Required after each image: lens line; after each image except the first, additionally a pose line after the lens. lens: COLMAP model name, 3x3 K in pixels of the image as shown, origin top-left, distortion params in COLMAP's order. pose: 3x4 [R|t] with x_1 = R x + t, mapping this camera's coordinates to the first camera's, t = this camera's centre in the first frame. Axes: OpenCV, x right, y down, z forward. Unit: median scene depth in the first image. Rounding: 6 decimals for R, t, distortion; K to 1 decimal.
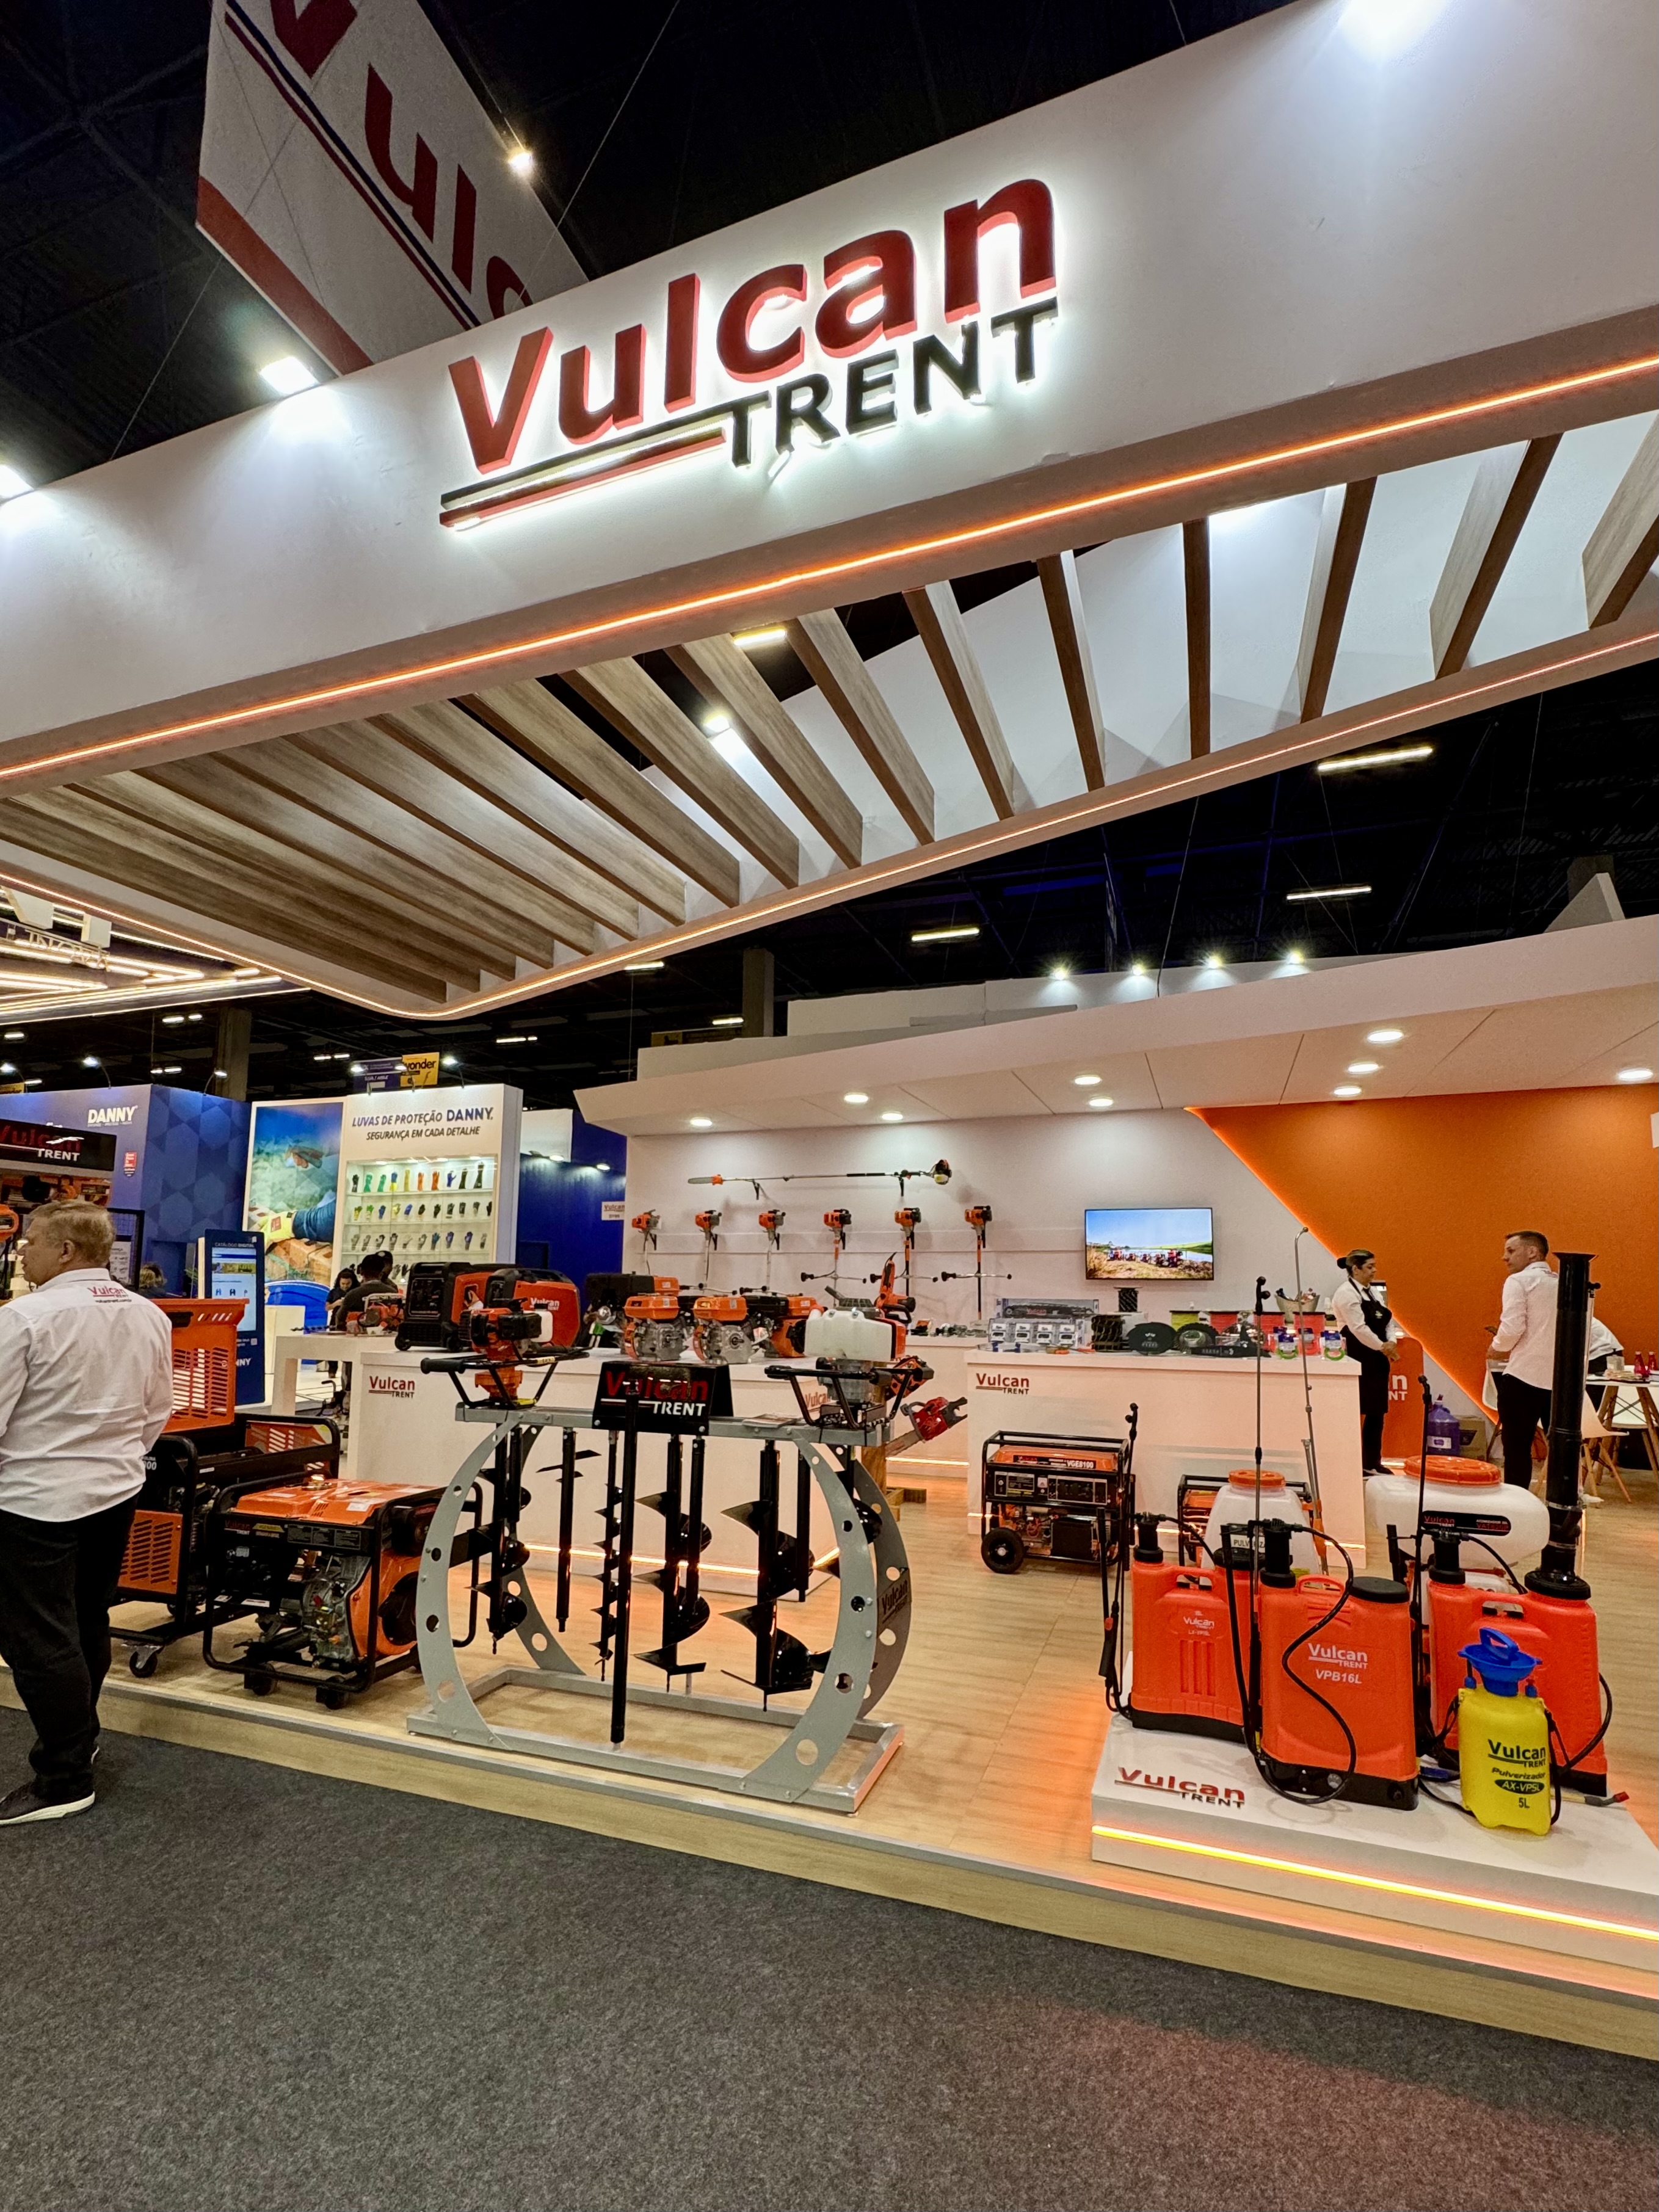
lens RADIAL K [[982.7, 0, 869.3], [0, 982.7, 1173.1], [0, 0, 1]] dist [-0.004501, 0.000485]
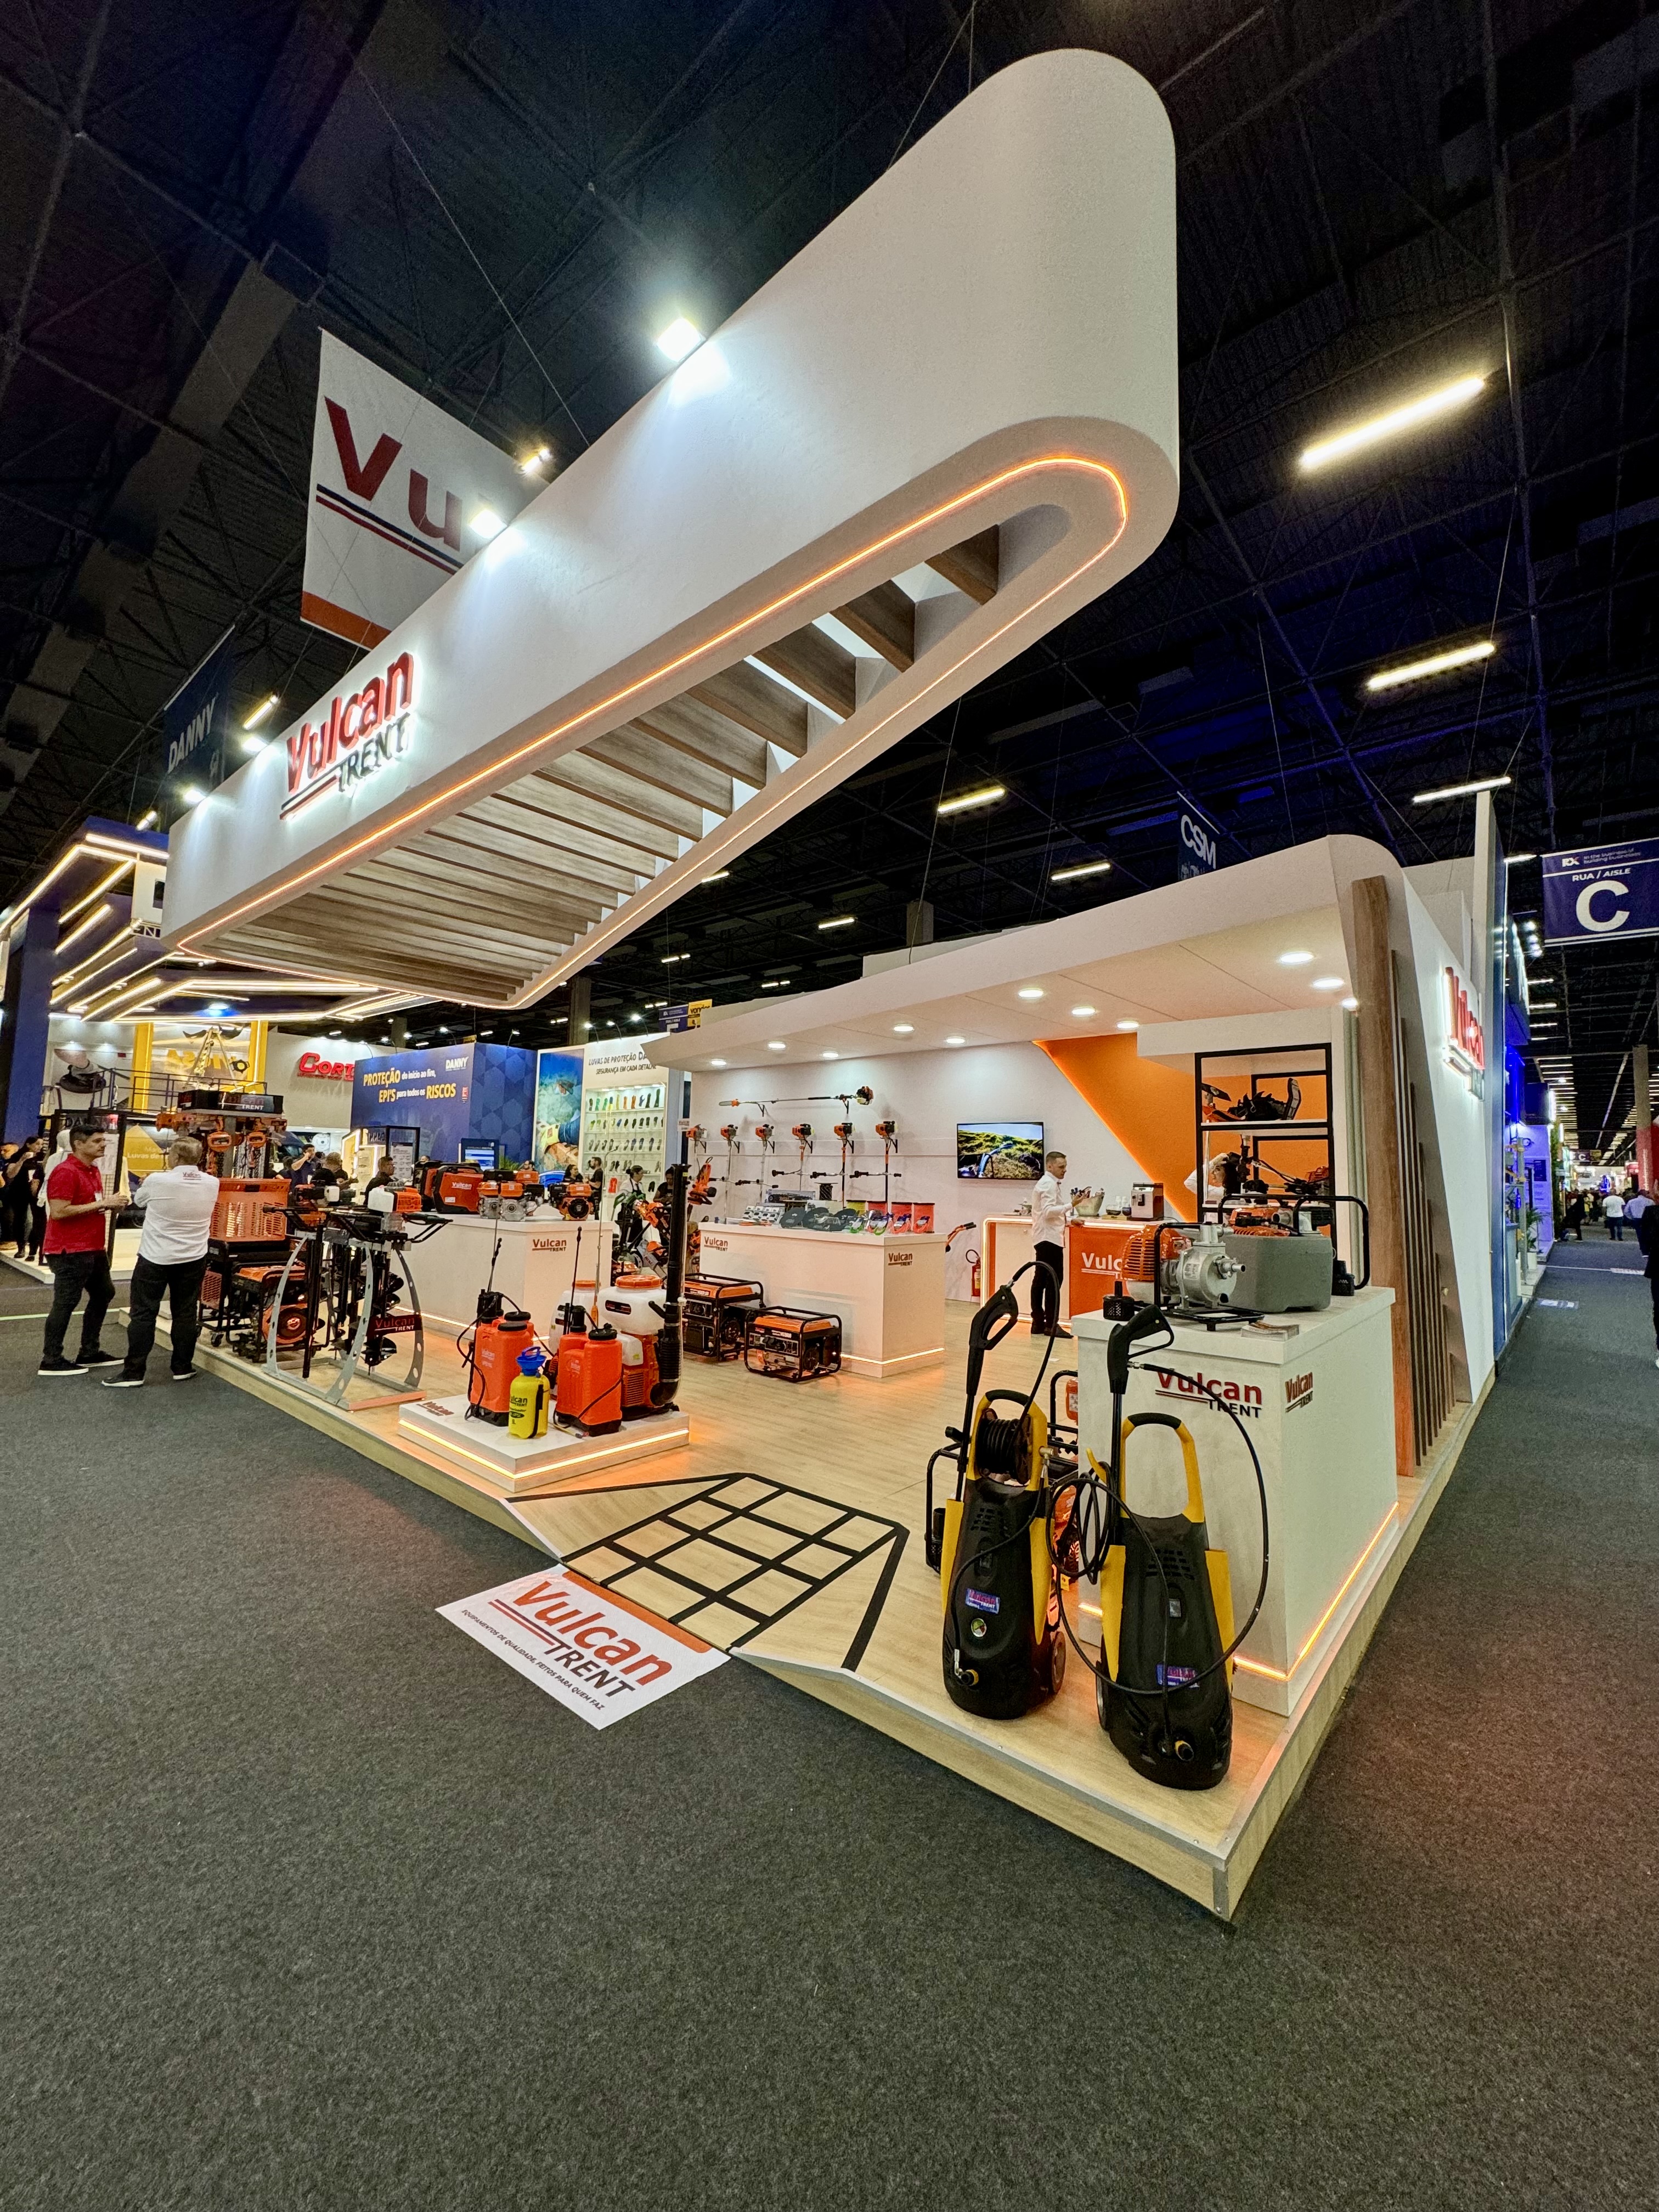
lens RADIAL K [[881.7, 0, 838.1], [0, 881.7, 1090.5], [0, 0, 1]] dist [-0.007711, 0.001654]
pose [[0.929128, -0.020303, -0.369199, 0.305524], [0.024737, 0.999668, 0.007278, -0.011263], [0.368929, -0.015895, 0.929322, -0.076261]]
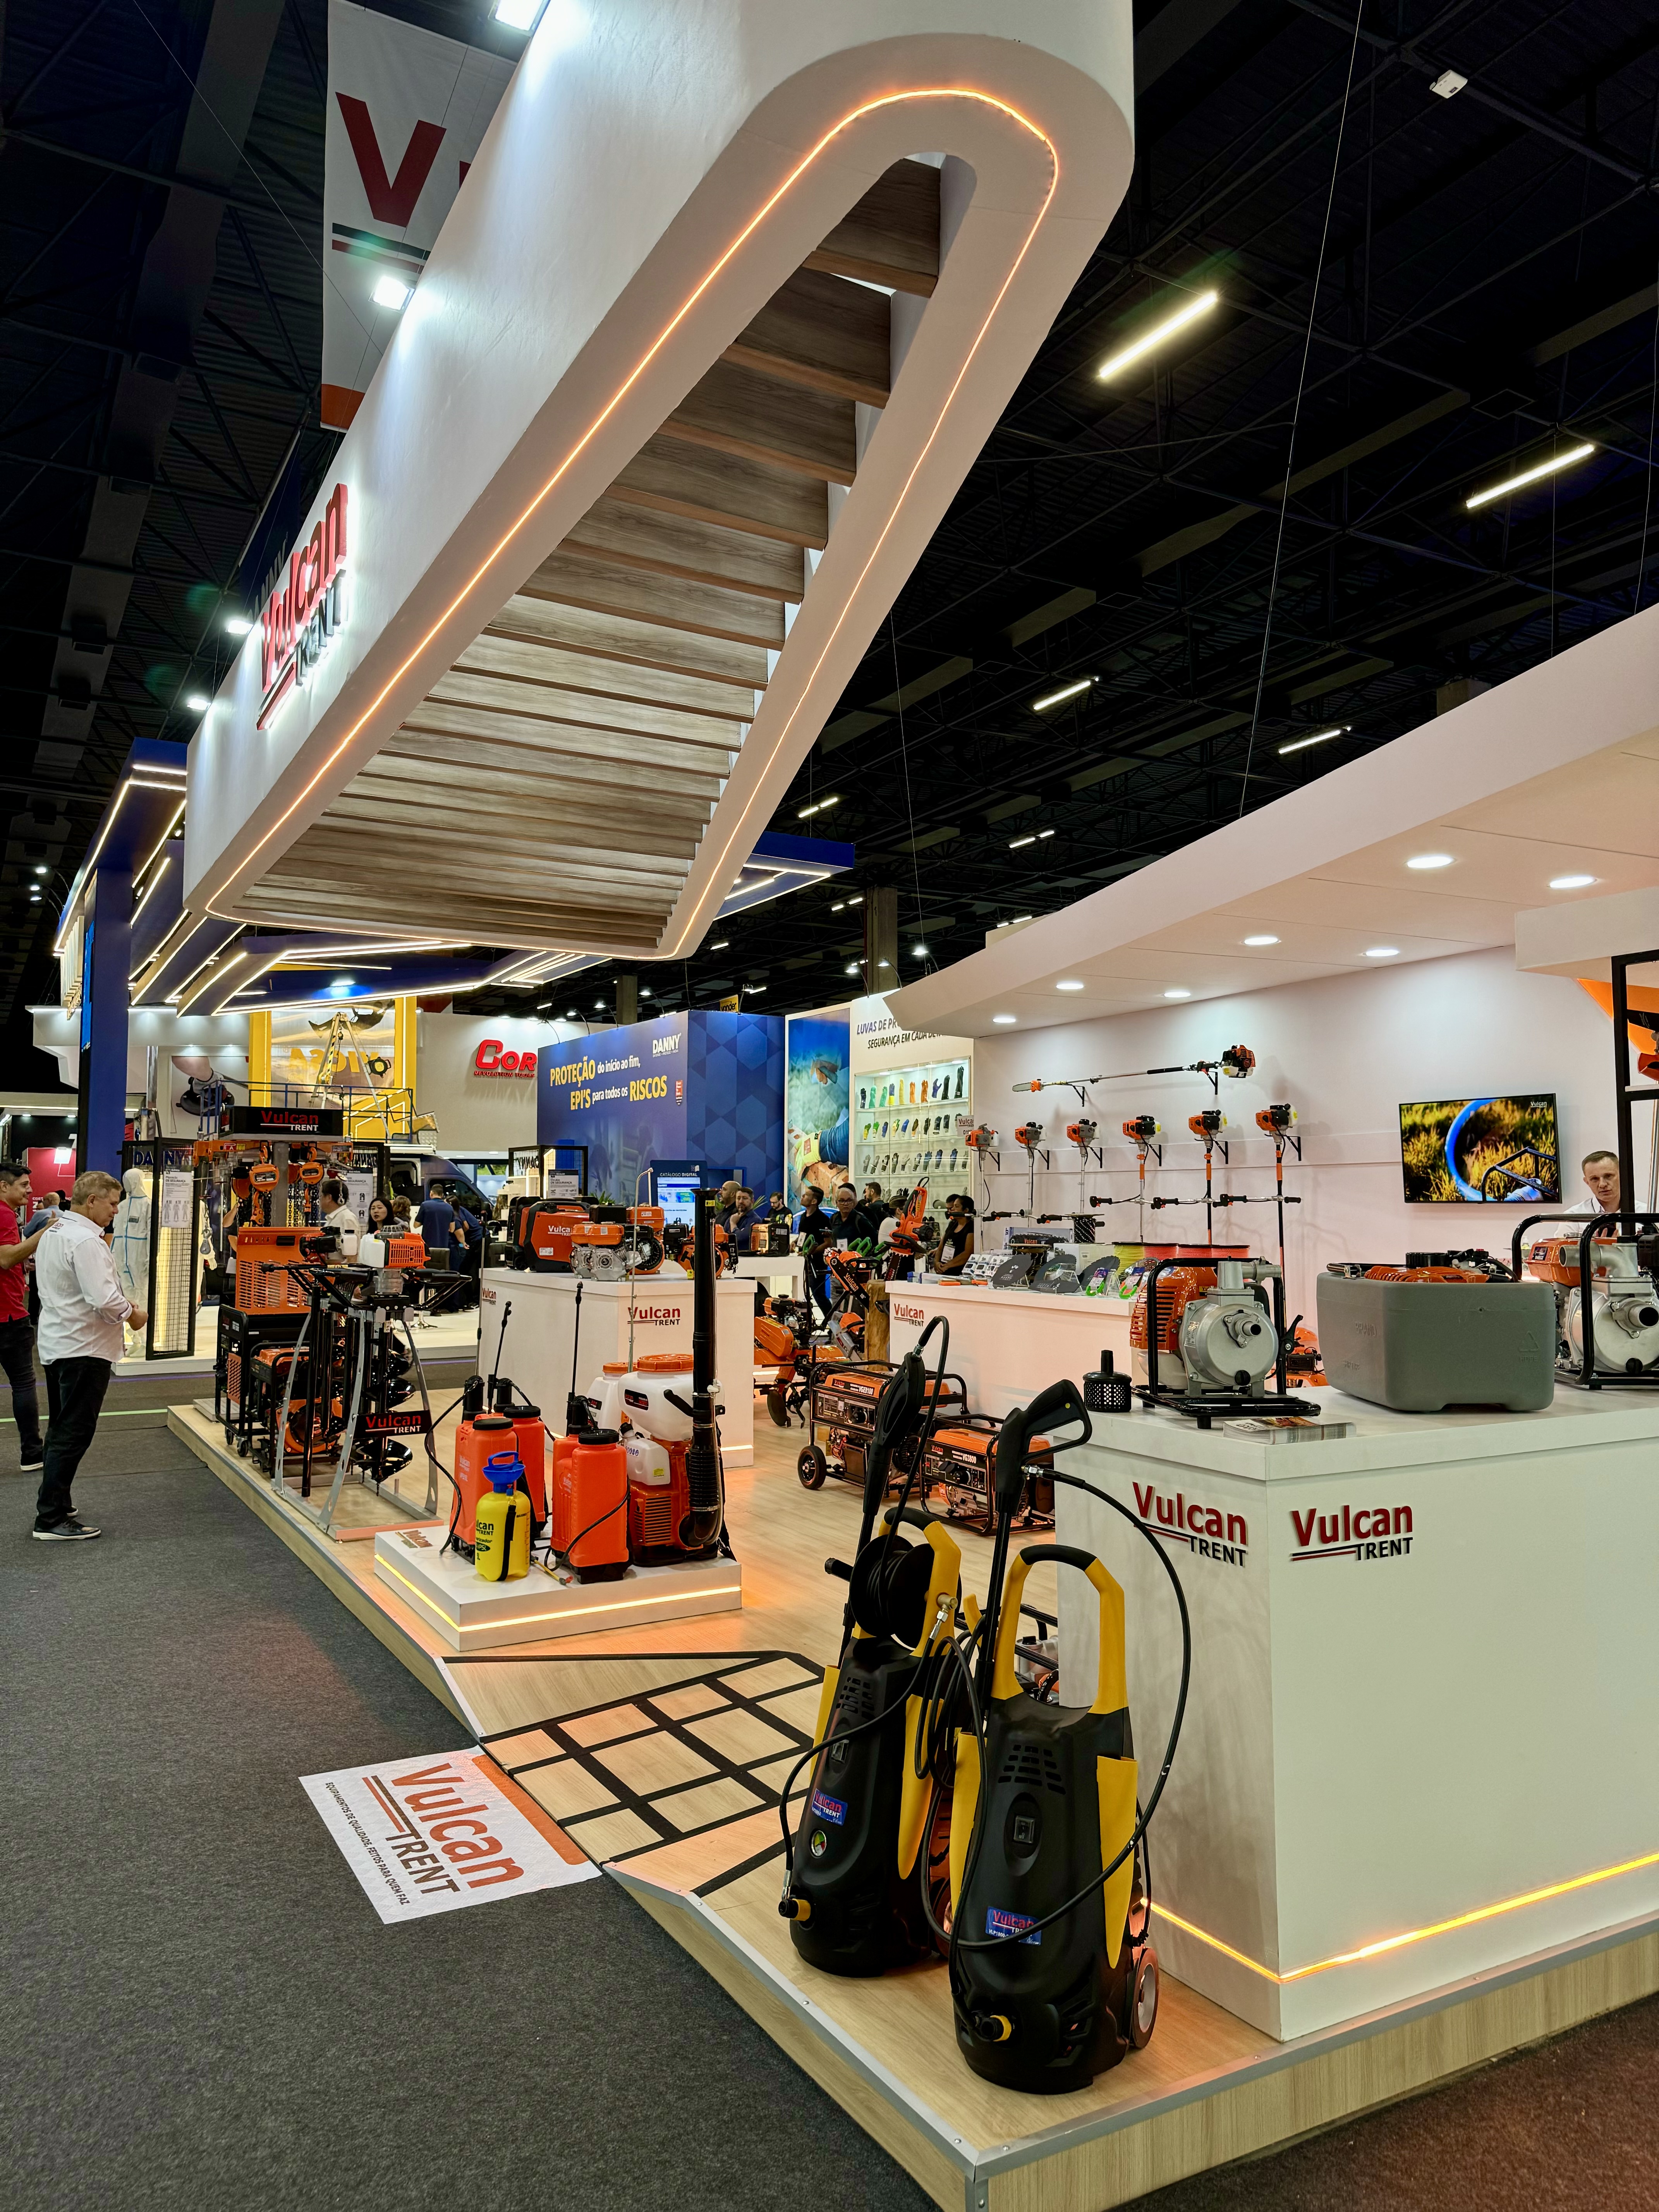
lens RADIAL K [[1553.9, 0, 842.5], [0, 1553.9, 1088.5], [0, 0, 1]] dist [0.045708, -0.061441]
pose [[0.743132, -0.057550, -0.666666, 0.409602], [0.081463, 0.996665, 0.004769, -0.006820], [0.664168, -0.057853, 0.745341, -0.058397]]
